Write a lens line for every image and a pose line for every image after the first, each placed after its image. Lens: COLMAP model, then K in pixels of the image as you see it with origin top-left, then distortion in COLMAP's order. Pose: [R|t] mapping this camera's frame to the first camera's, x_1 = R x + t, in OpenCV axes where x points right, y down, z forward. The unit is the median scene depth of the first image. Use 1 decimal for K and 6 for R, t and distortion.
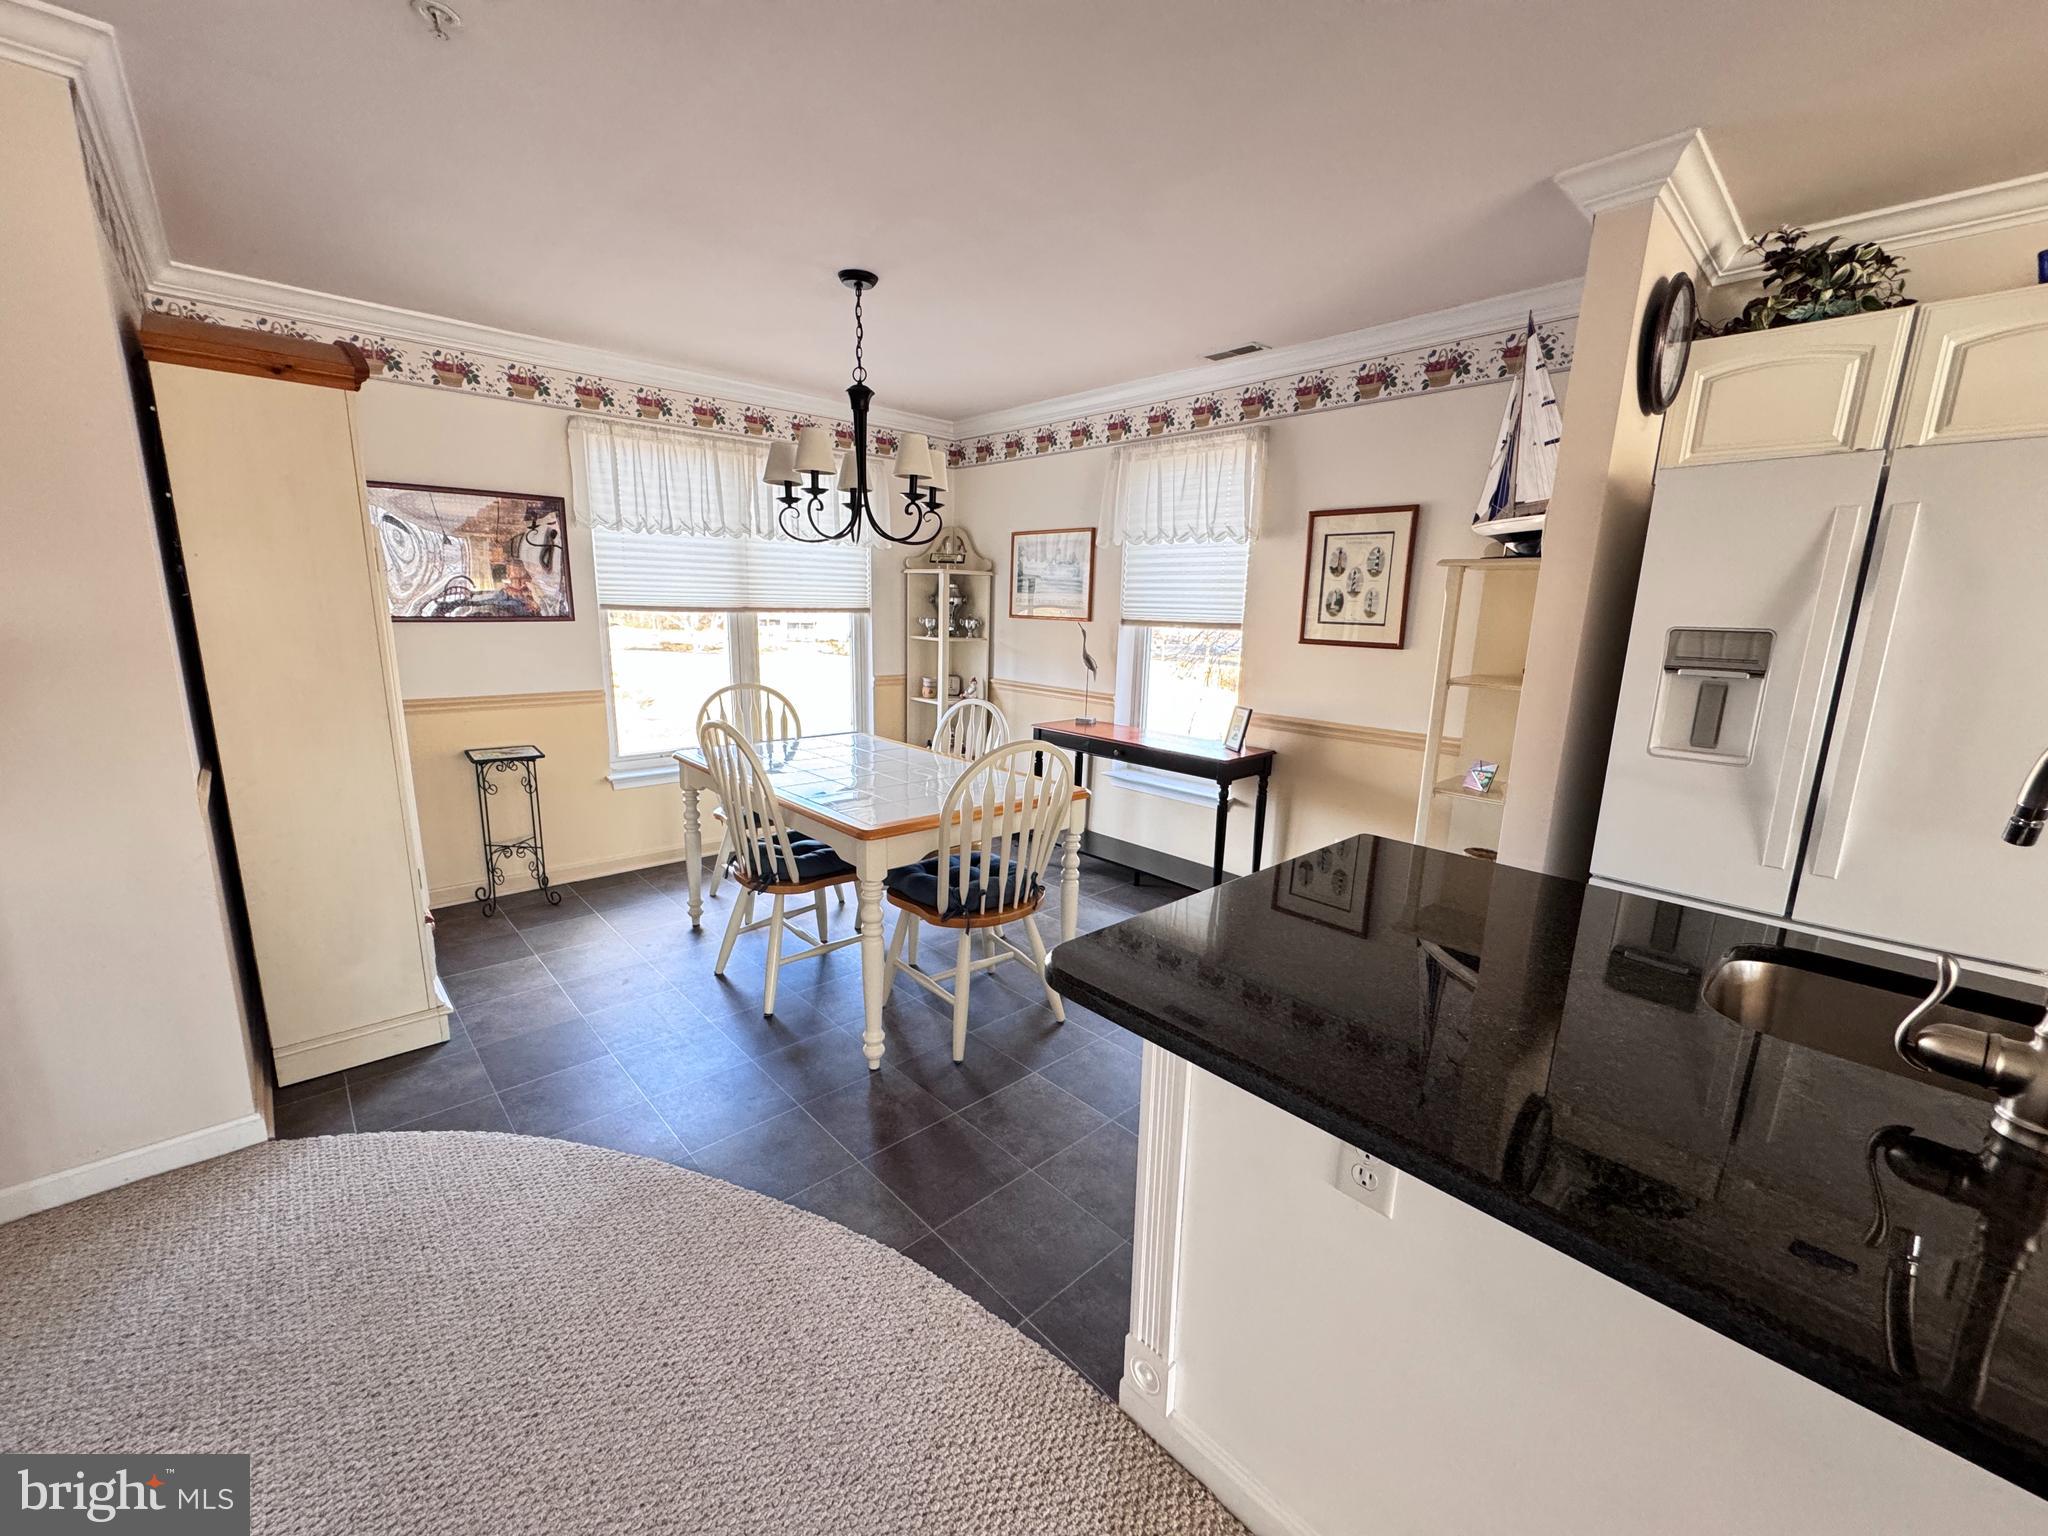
lens RADIAL K [[815.7, 0, 1027.0], [0, 815.7, 771.1], [0, 0, 1]] dist [-0.003817, -0.000352]
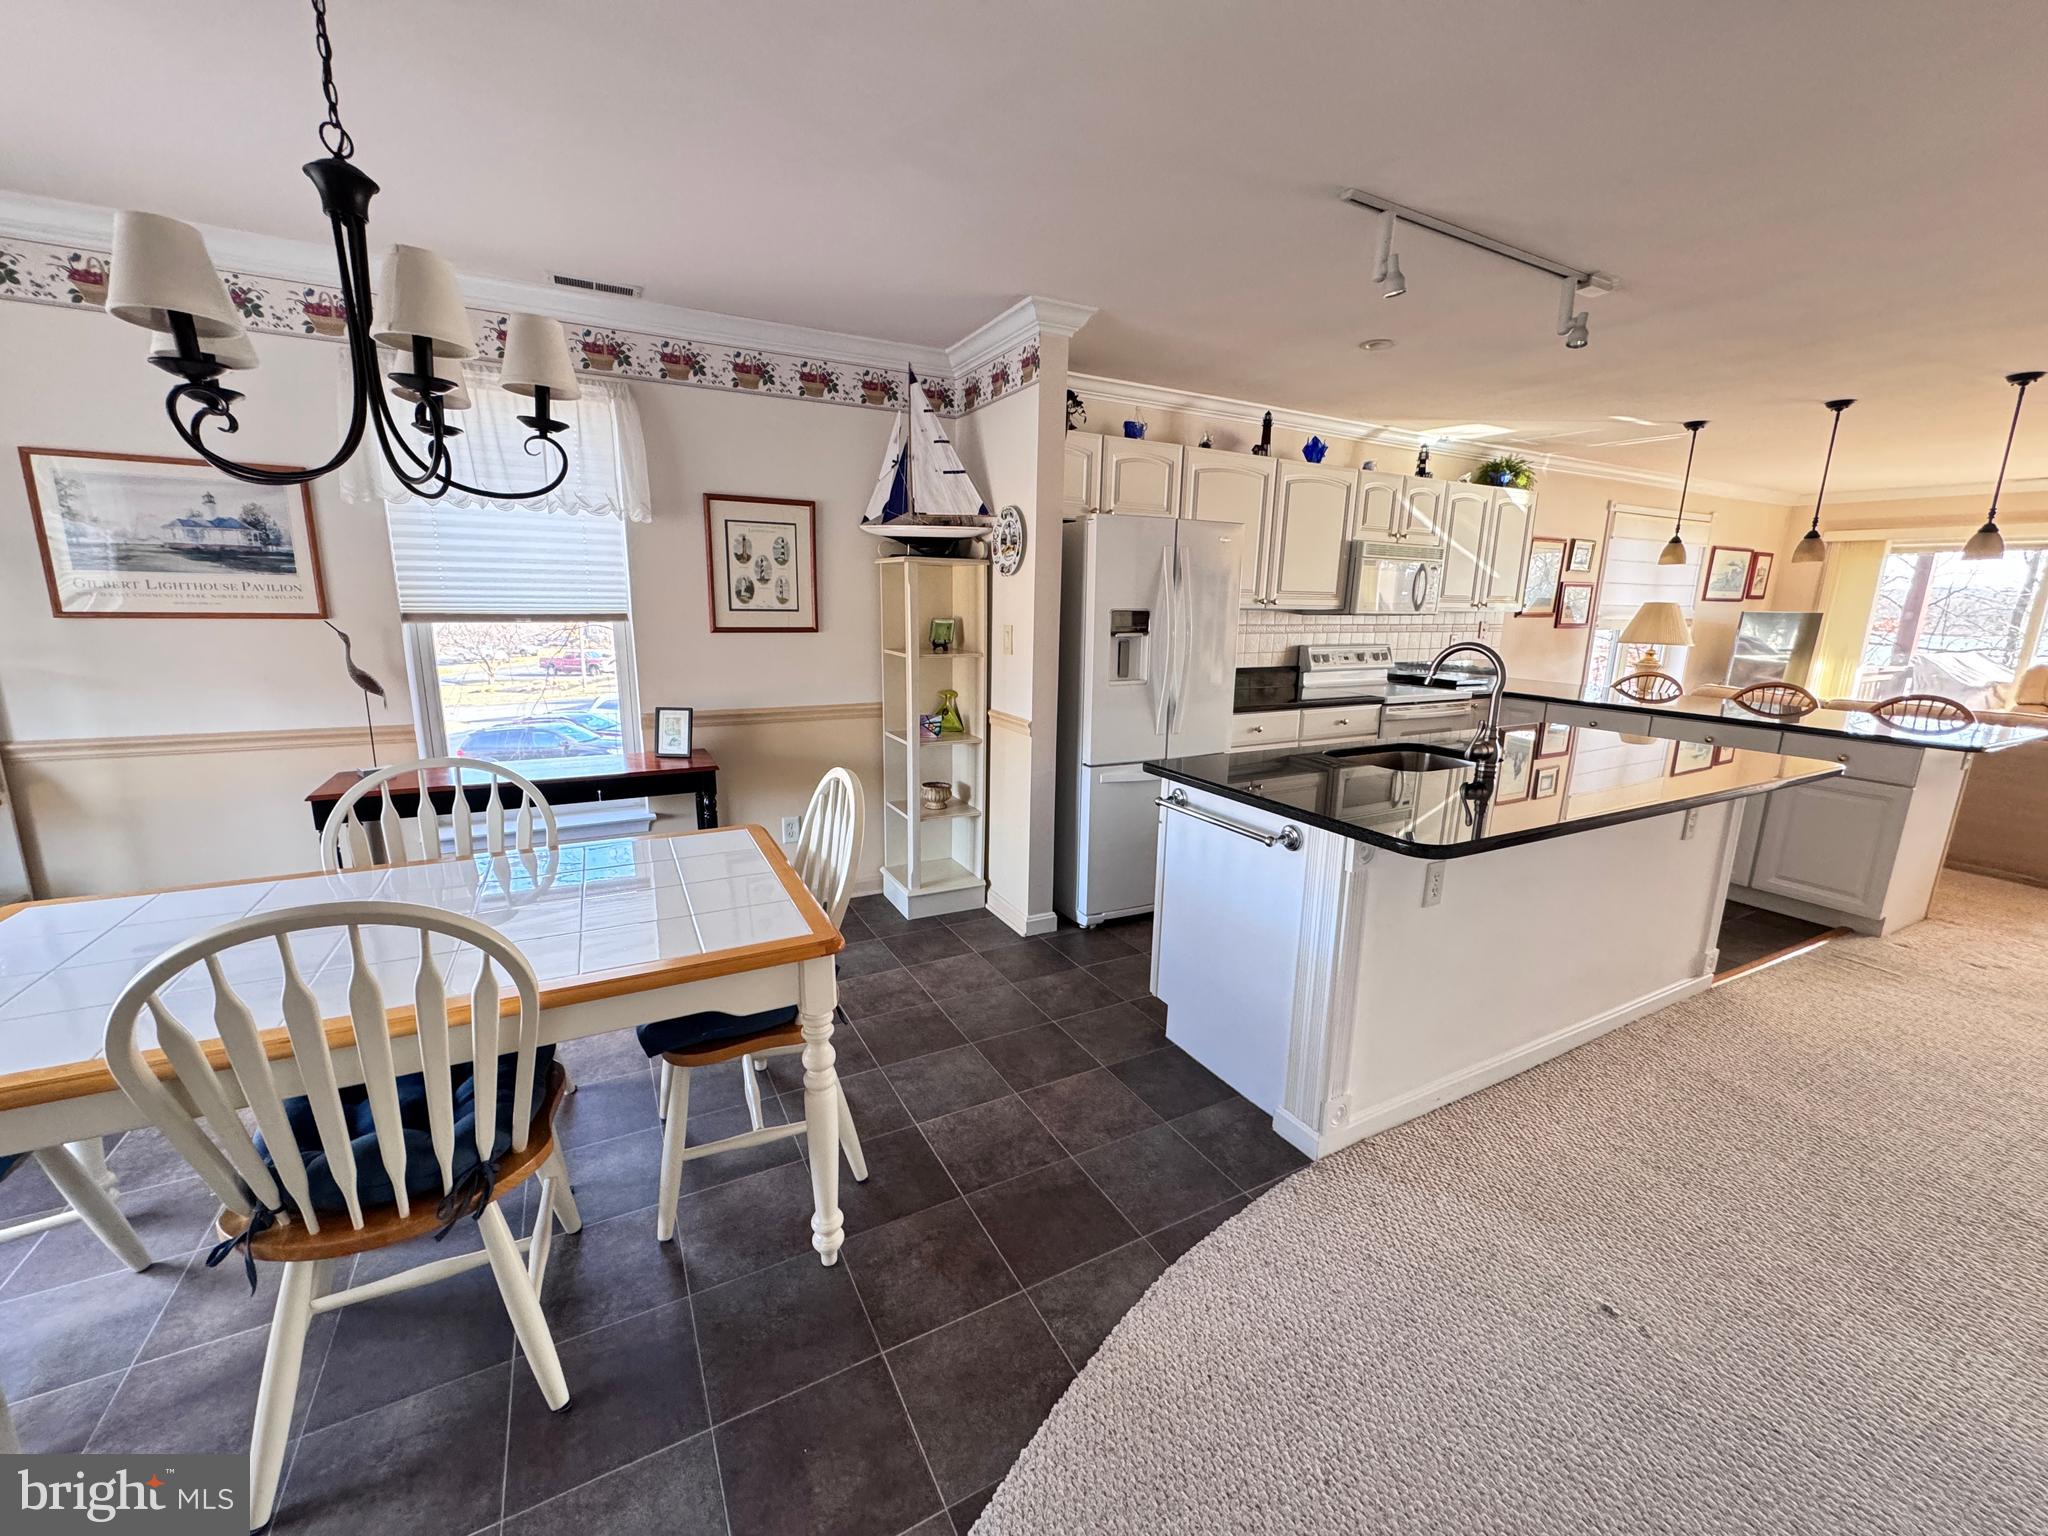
lens RADIAL K [[815.7, 0, 1018.8], [0, 815.7, 771.6], [0, 0, 1]] dist [-0.003817, -0.000352]
pose [[0.248149, -0.222395, 0.942848, -0.551719], [0.184112, 0.966378, 0.179488, -0.113589], [-0.951065, 0.129049, 0.280751, 0.447625]]
